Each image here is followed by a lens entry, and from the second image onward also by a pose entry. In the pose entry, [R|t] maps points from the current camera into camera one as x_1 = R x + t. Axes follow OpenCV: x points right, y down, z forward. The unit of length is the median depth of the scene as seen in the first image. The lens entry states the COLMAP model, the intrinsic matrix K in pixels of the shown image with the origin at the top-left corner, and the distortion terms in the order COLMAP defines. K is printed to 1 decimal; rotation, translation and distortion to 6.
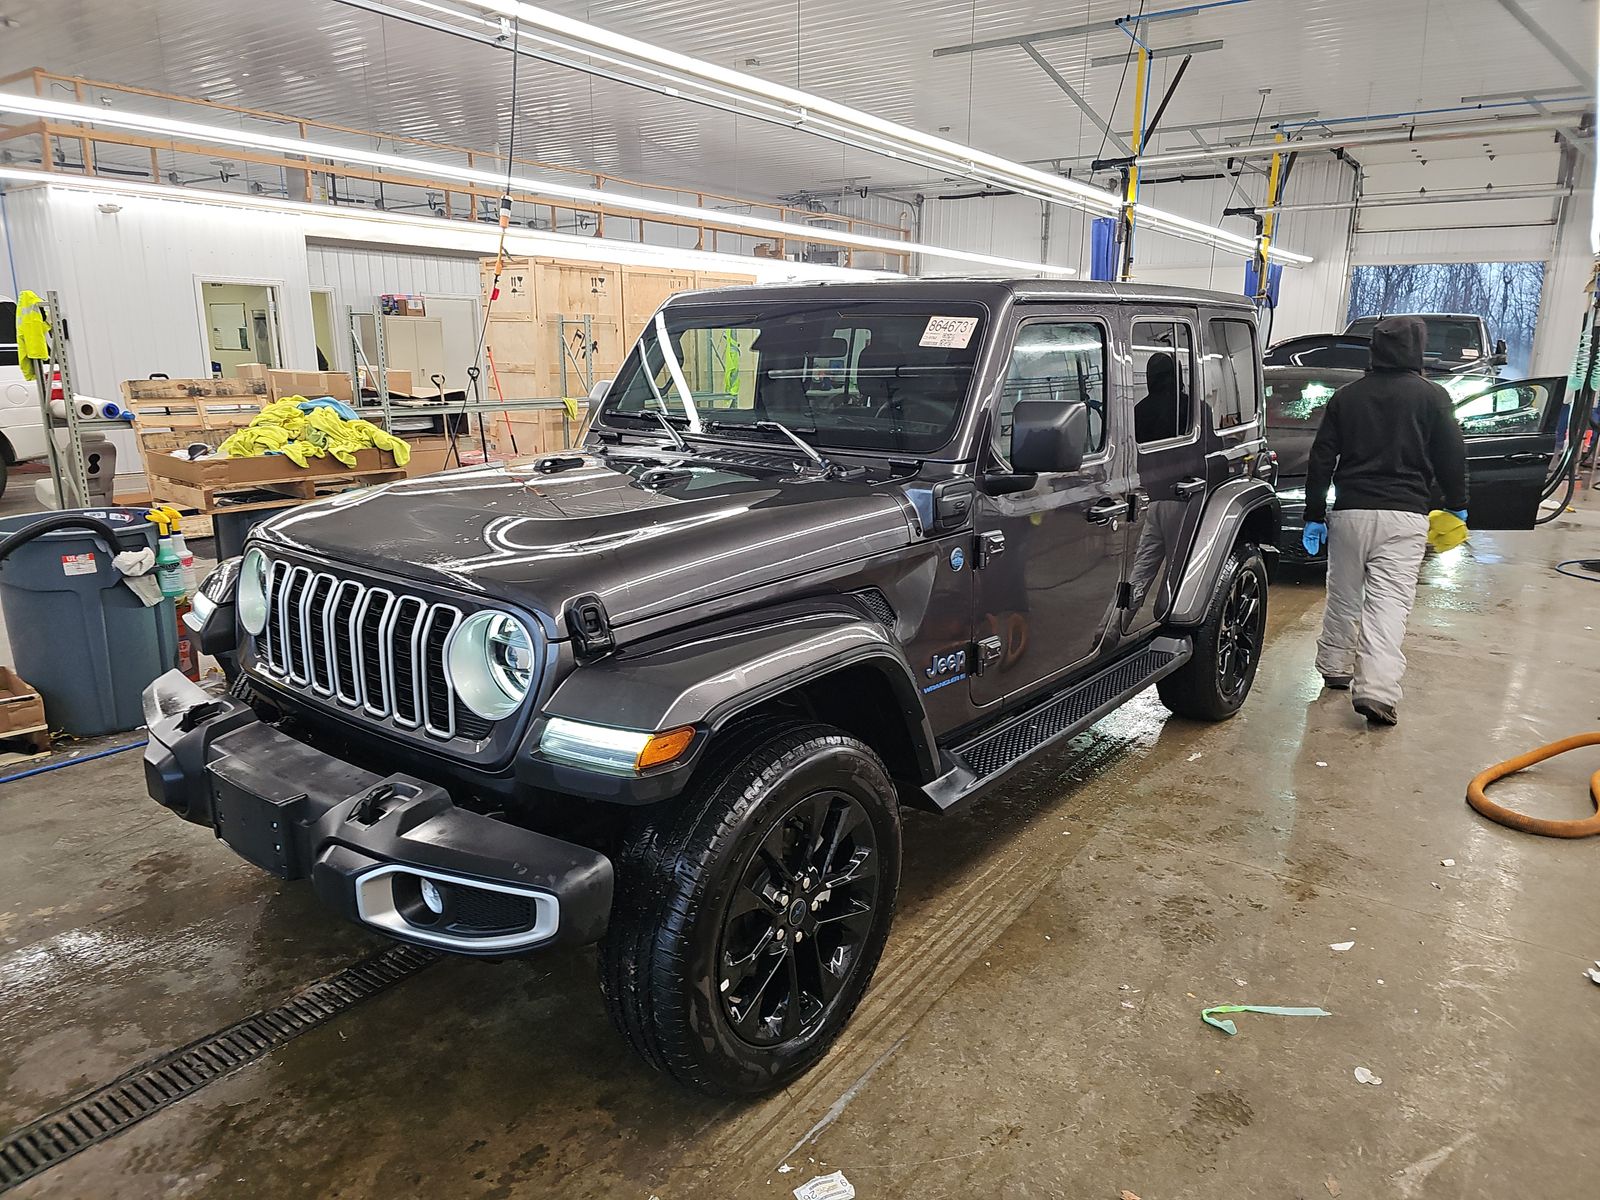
lens RADIAL K [[1057.8, 0, 800.0], [0, 1057.8, 600.0], [0, 0, 1]] dist [0.065363, -0.059500]
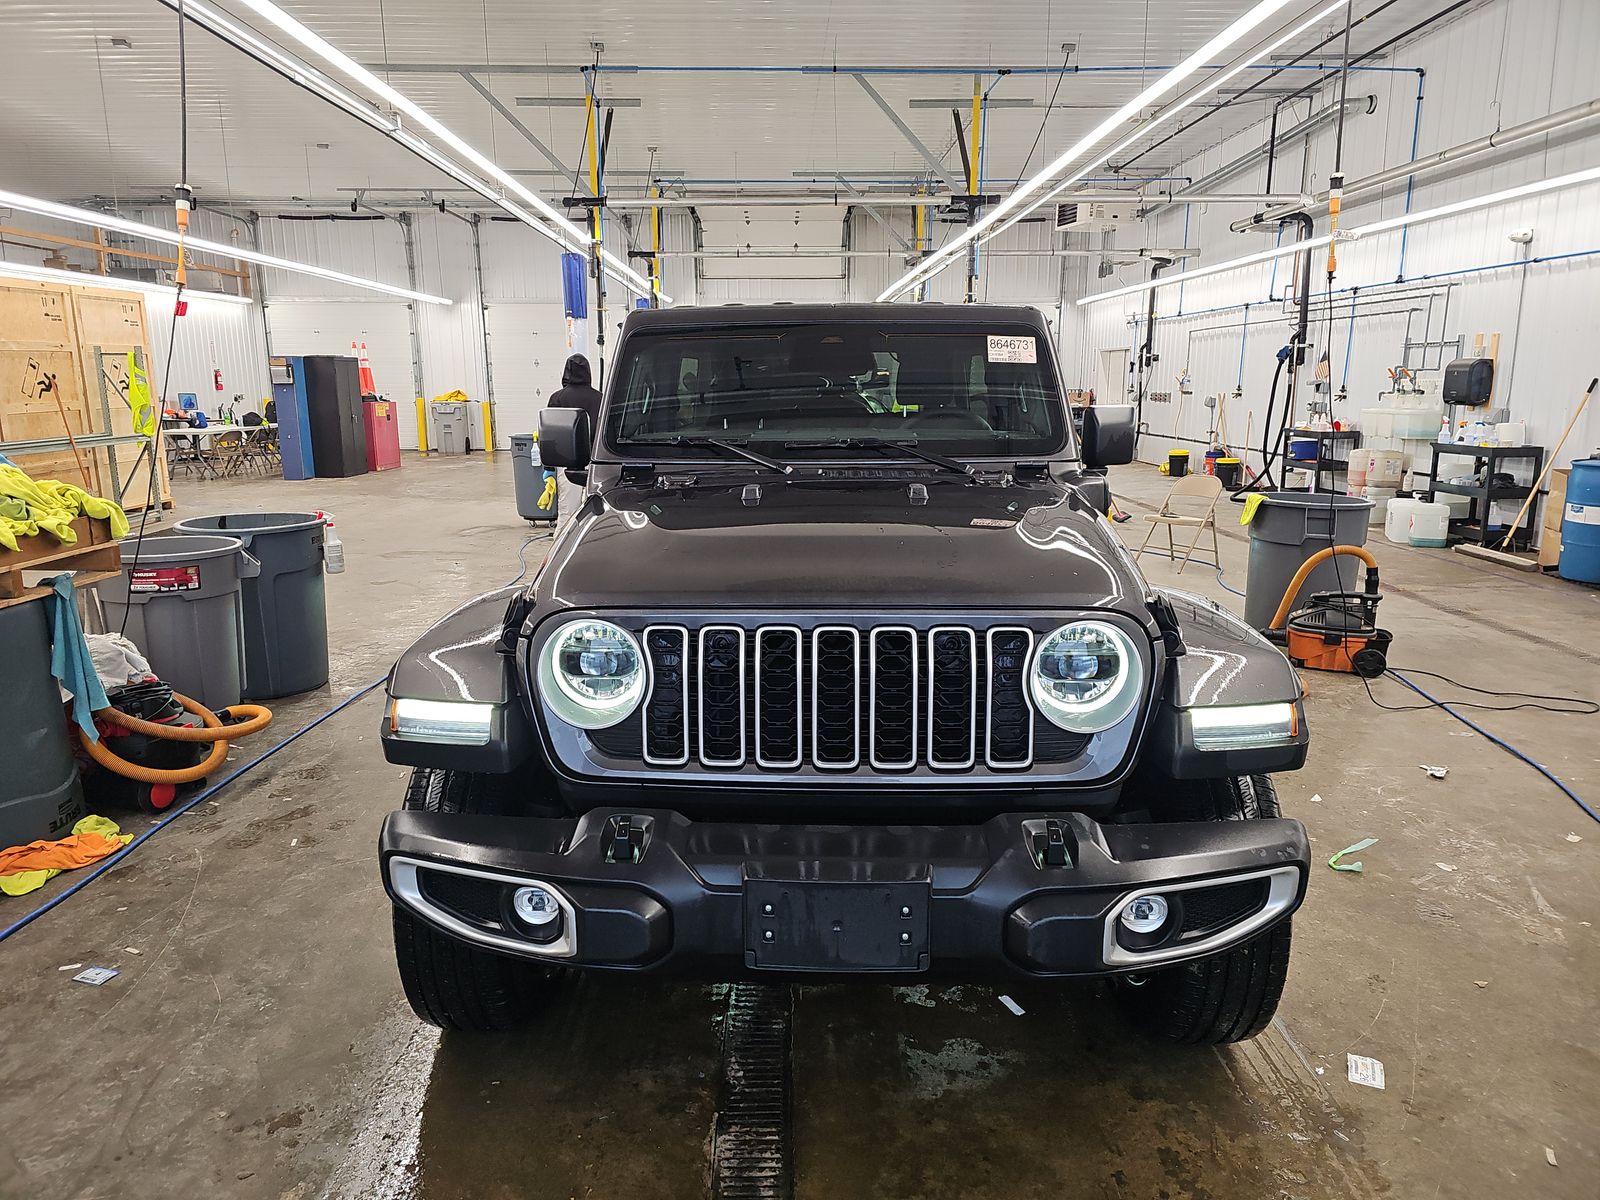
lens RADIAL K [[1060.9, 0, 808.3], [0, 1060.9, 579.6], [0, 0, 1]] dist [0.063145, -0.058282]
pose [[0.804877, -0.124508, 0.580234, -0.197350], [0.152223, 0.988346, 0.000924, -0.012658], [-0.573587, 0.087581, 0.814449, 0.063139]]
